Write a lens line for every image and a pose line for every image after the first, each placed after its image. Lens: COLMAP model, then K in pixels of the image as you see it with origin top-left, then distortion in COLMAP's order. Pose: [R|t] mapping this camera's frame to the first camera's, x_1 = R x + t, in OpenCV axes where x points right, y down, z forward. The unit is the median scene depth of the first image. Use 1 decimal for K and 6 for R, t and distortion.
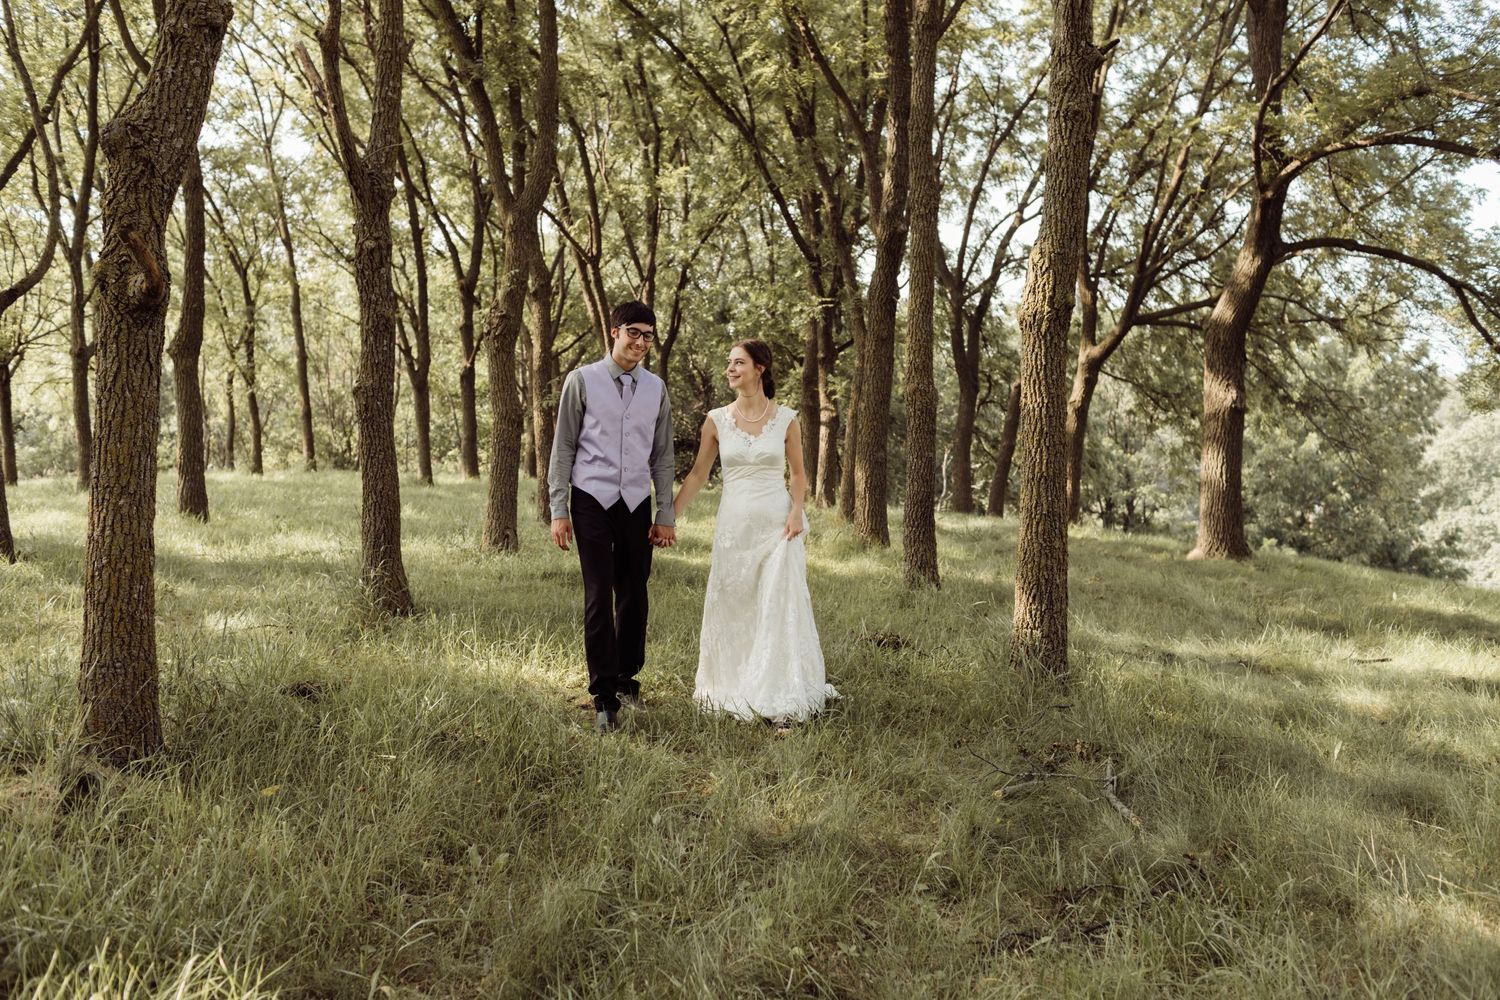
lens RADIAL K [[1502.1, 0, 750.0], [0, 1502.1, 500.0], [0, 0, 1]] dist [0.000687, 0.002400]
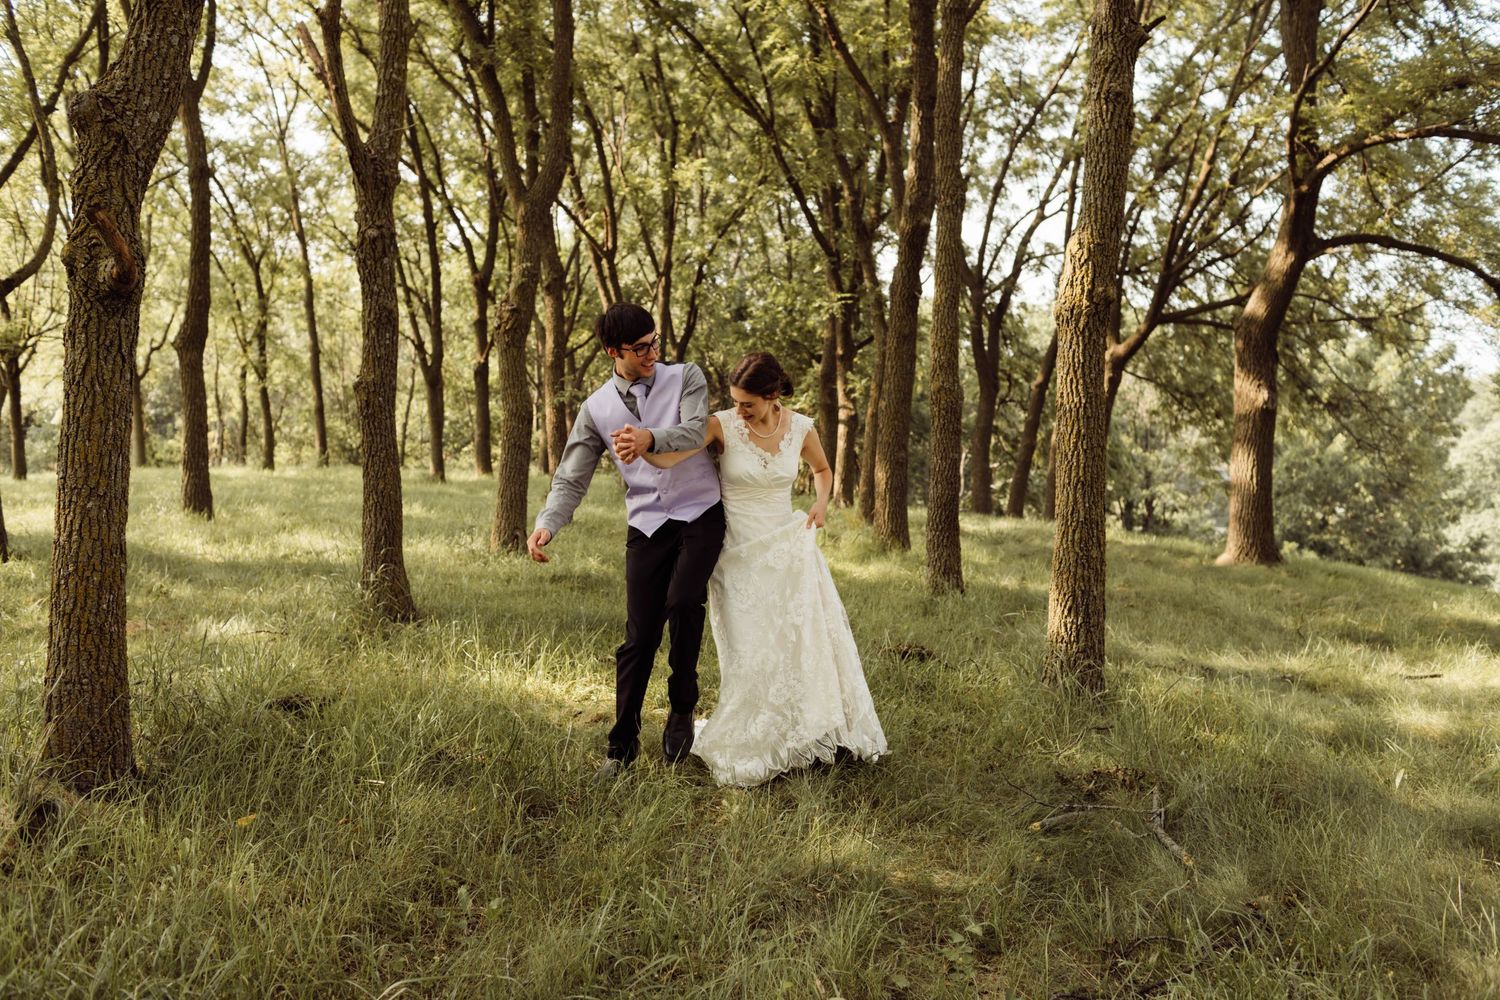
lens RADIAL K [[1502.1, 0, 750.0], [0, 1502.1, 500.0], [0, 0, 1]] dist [0.000687, 0.002400]
pose [[0.999926, 0.006422, -0.010313, -0.000494], [-0.006406, 0.999978, 0.001626, -0.001153], [0.010324, -0.001560, 0.999945, 0.016267]]
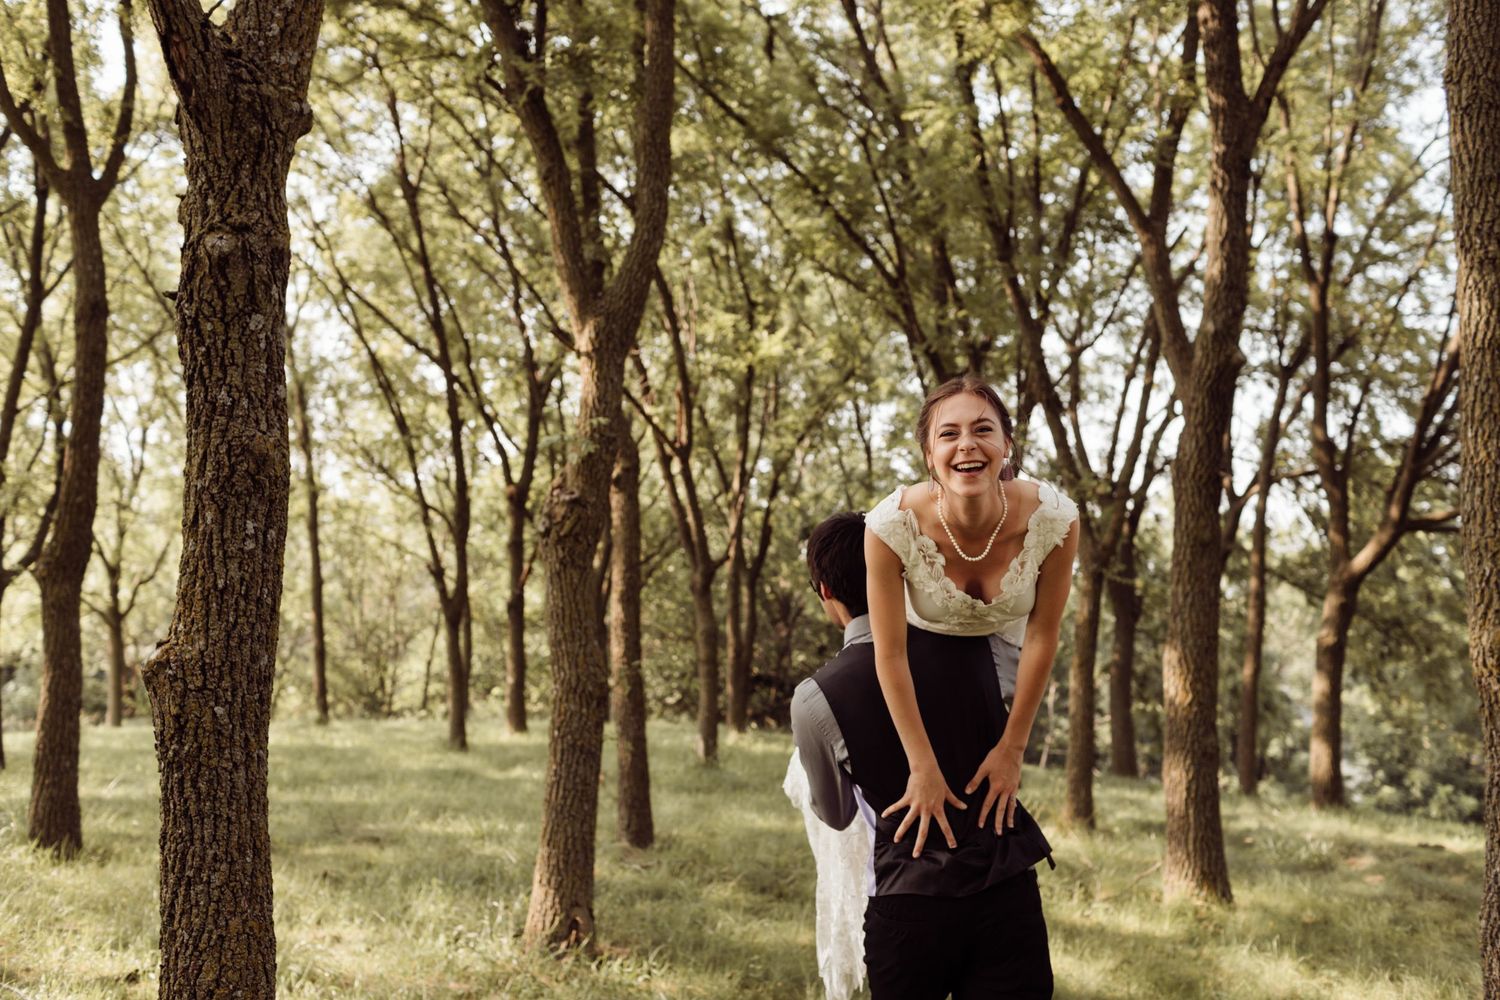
lens RADIAL K [[1502.1, 0, 750.0], [0, 1502.1, 500.0], [0, 0, 1]] dist [0.000687, 0.002400]
pose [[0.999456, -0.003142, -0.032841, -0.043782], [-0.001794, 0.988802, -0.149220, -0.022227], [0.032943, 0.149198, 0.988258, 0.245320]]
